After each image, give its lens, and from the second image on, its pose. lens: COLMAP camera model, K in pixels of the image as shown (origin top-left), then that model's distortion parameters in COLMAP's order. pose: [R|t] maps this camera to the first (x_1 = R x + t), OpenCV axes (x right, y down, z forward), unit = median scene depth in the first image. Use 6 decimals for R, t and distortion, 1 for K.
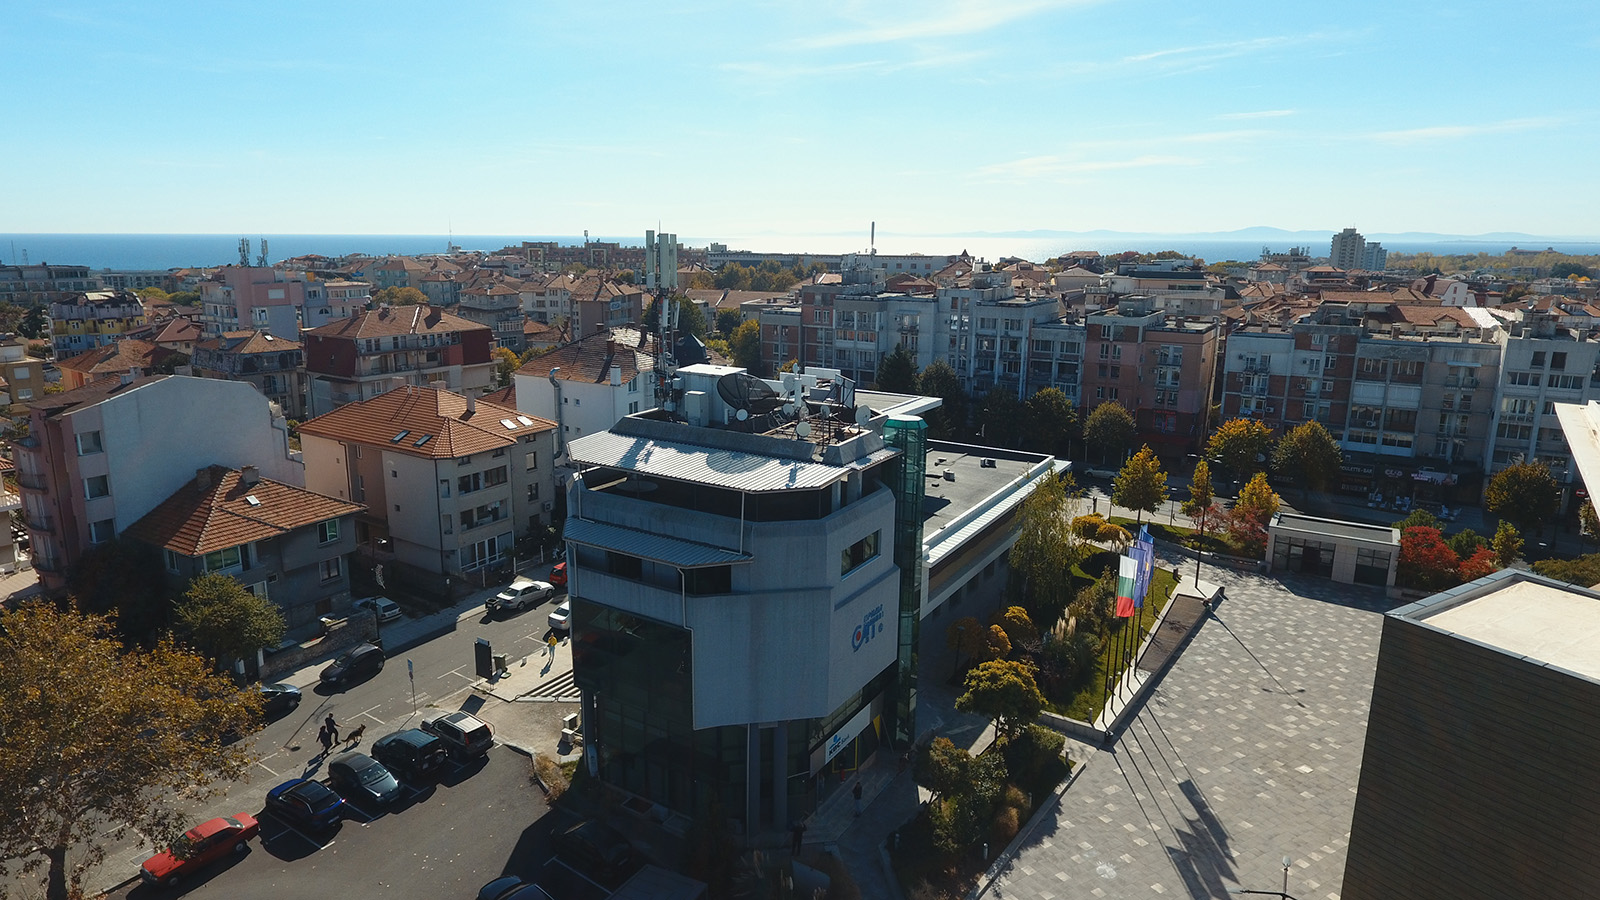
lens RADIAL K [[937.6, 0, 764.5], [0, 937.6, 441.2], [0, 0, 1]] dist [-0.001155, -0.000990]
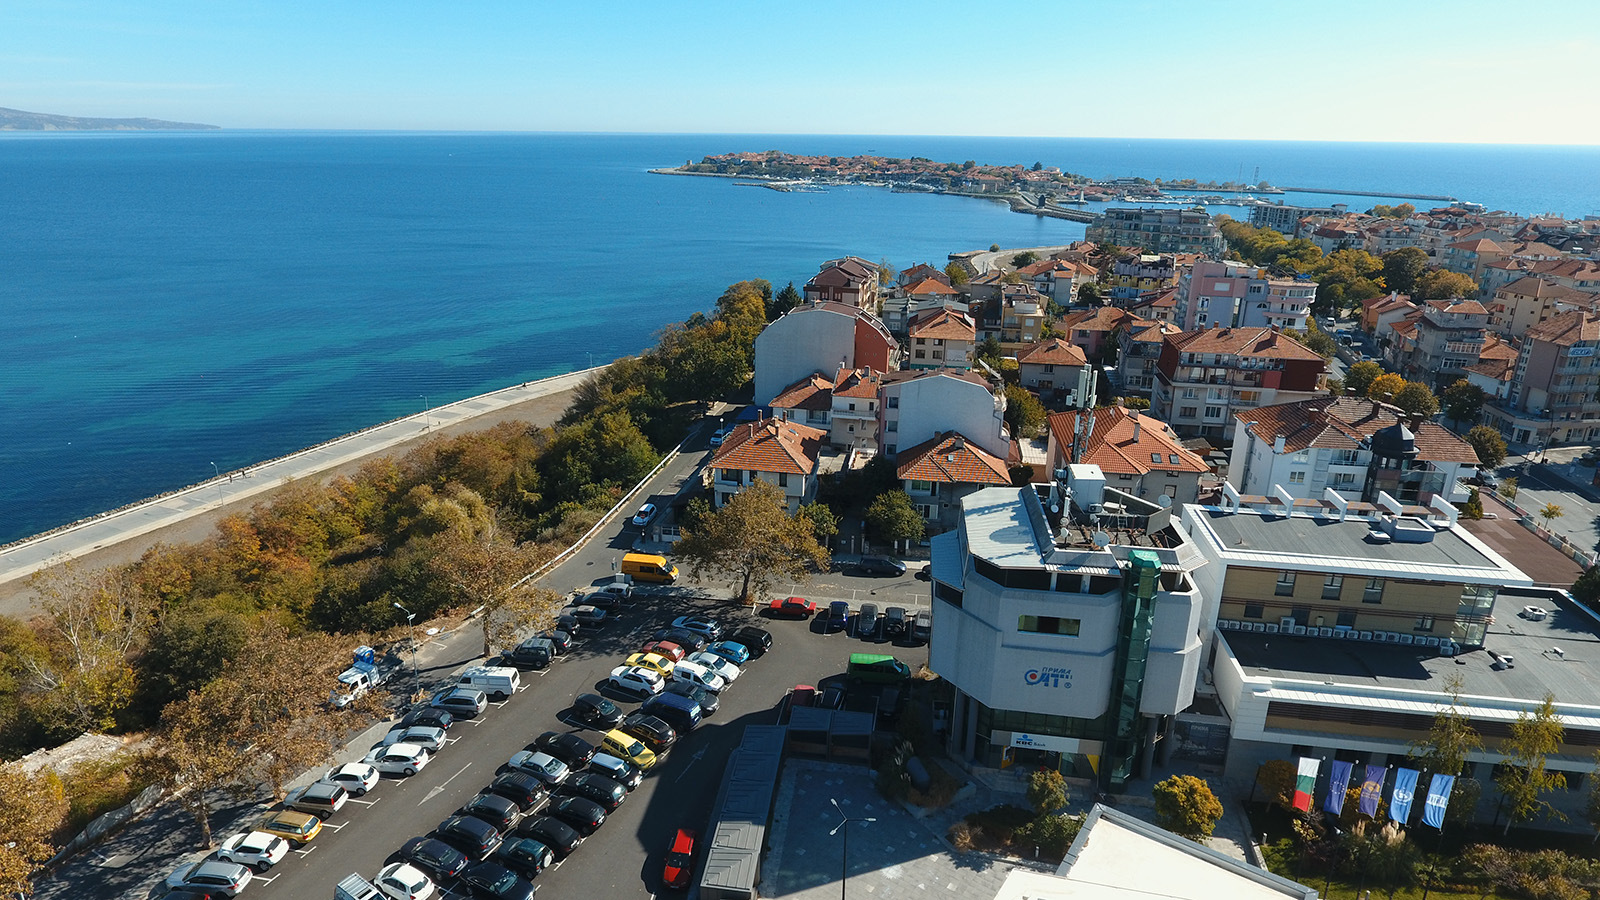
lens RADIAL K [[937.6, 0, 764.5], [0, 937.6, 441.2], [0, 0, 1]] dist [-0.001155, -0.000990]
pose [[0.405901, 0.286284, -0.867920, 0.437251], [-0.205105, 0.953981, 0.218750, -0.150845], [0.890604, 0.089224, 0.445941, -0.027004]]
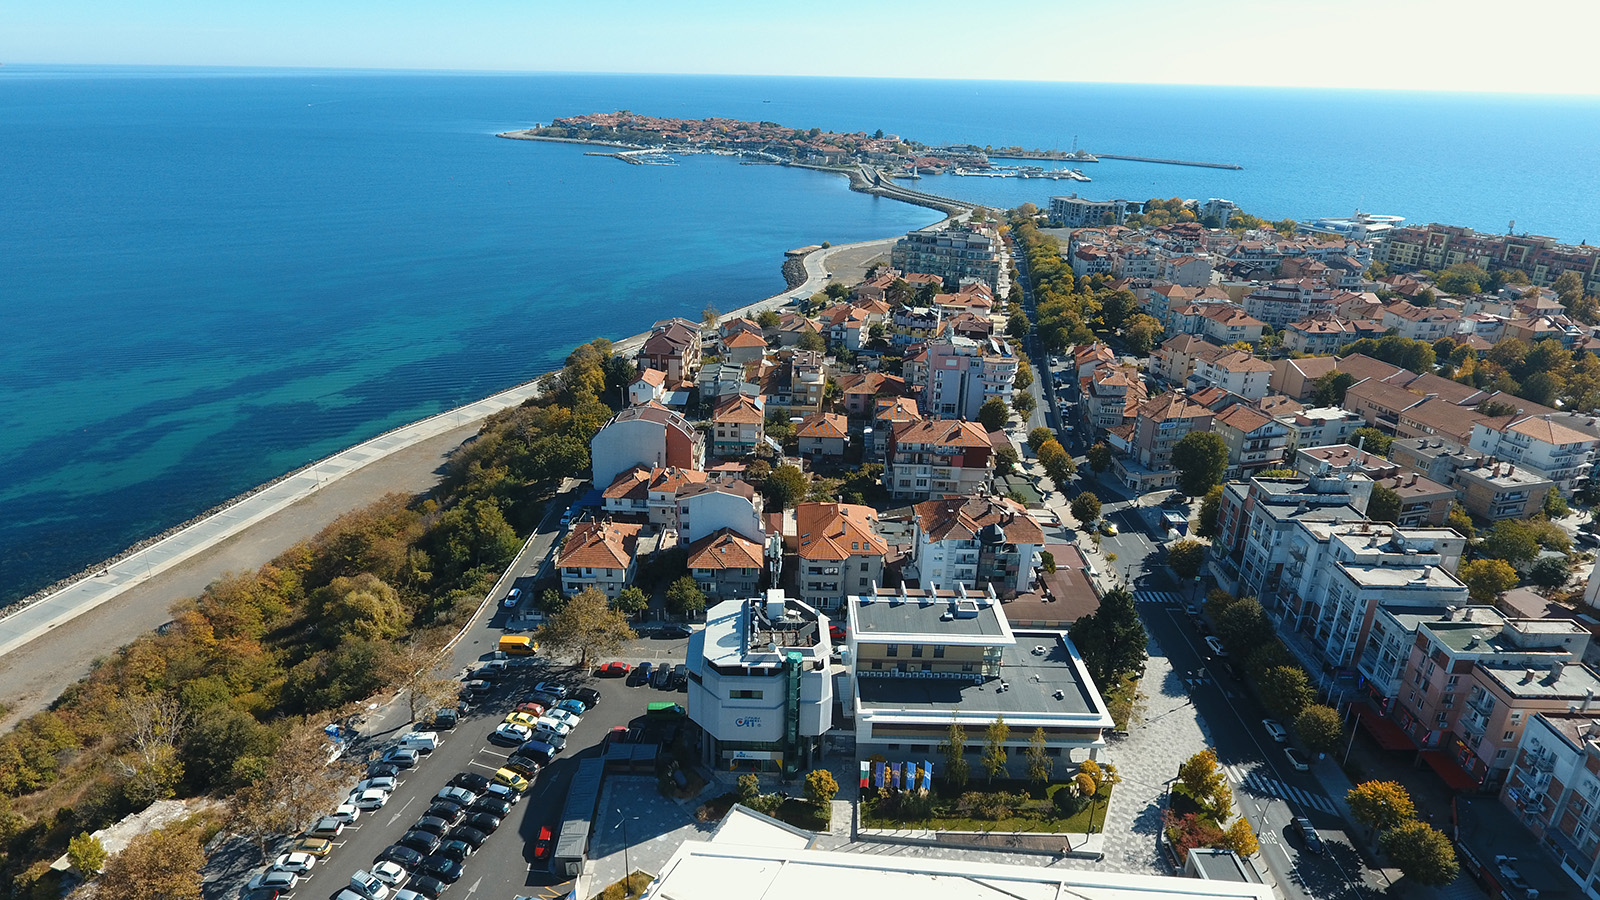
lens RADIAL K [[937.6, 0, 764.5], [0, 937.6, 441.2], [0, 0, 1]] dist [-0.001155, -0.000990]
pose [[0.533705, 0.314329, -0.785083, 0.780587], [-0.197109, 0.949024, 0.245971, -0.480103], [0.822379, 0.023471, 0.568456, -0.186290]]
